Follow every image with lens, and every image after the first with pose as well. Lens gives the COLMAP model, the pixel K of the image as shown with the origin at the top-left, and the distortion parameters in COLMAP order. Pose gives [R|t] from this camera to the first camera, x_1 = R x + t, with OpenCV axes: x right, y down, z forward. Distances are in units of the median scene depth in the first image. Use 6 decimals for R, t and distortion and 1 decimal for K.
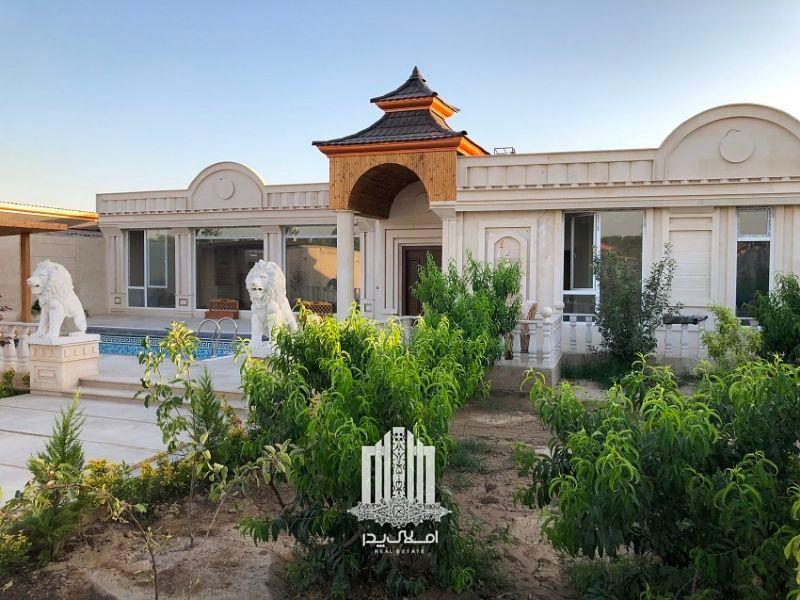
lens RADIAL K [[654.8, 0, 403.6], [0, 654.8, 291.7], [0, 0, 1]] dist [0.032828, -0.031527]
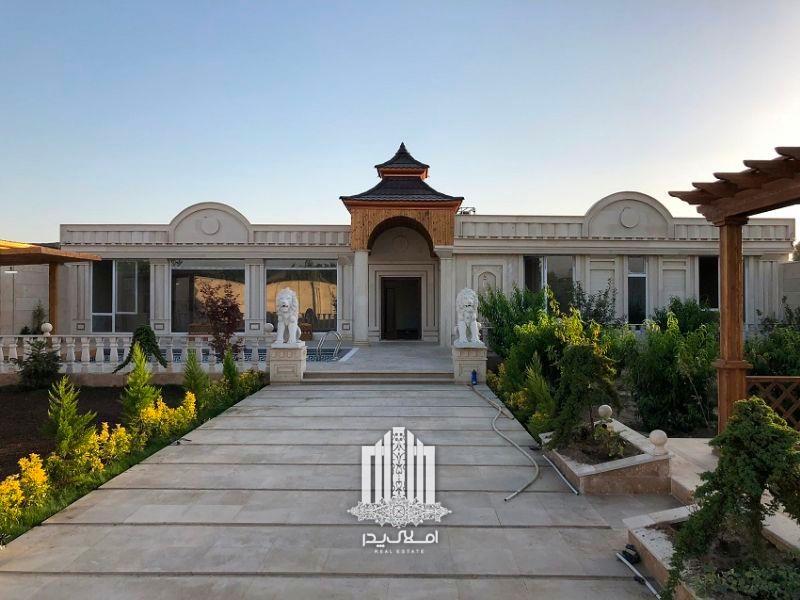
lens RADIAL K [[654.8, 0, 399.1], [0, 654.8, 292.8], [0, 0, 1]] dist [0.032828, -0.031527]
pose [[0.931483, -0.000692, 0.363785, -0.558903], [0.016016, 0.999107, -0.039108, 0.013965], [-0.363433, 0.042255, 0.930662, -0.256429]]
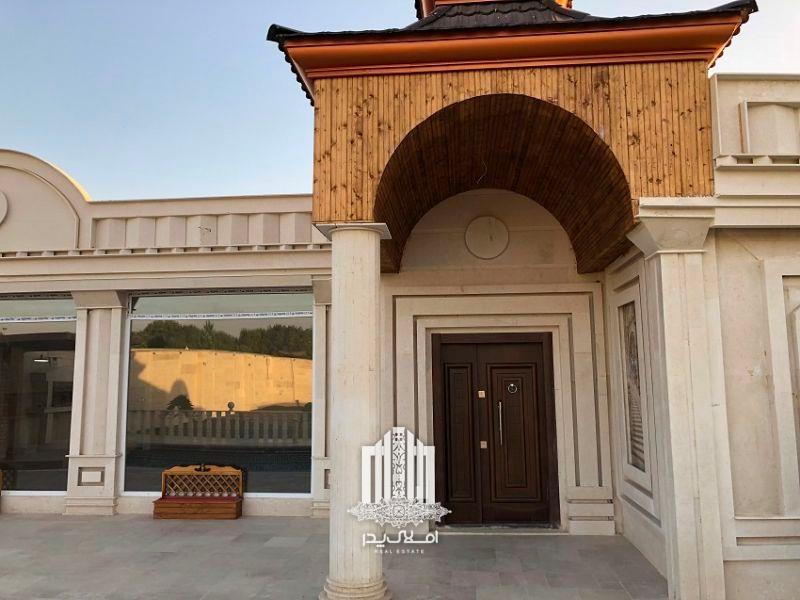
lens RADIAL K [[654.8, 0, 395.5], [0, 654.8, 286.7], [0, 0, 1]] dist [0.032828, -0.031527]
pose [[0.962482, 0.022026, 0.270451, -0.186199], [0.022573, 0.986745, -0.160698, -0.041341], [-0.270406, 0.160774, 0.949227, 0.759165]]
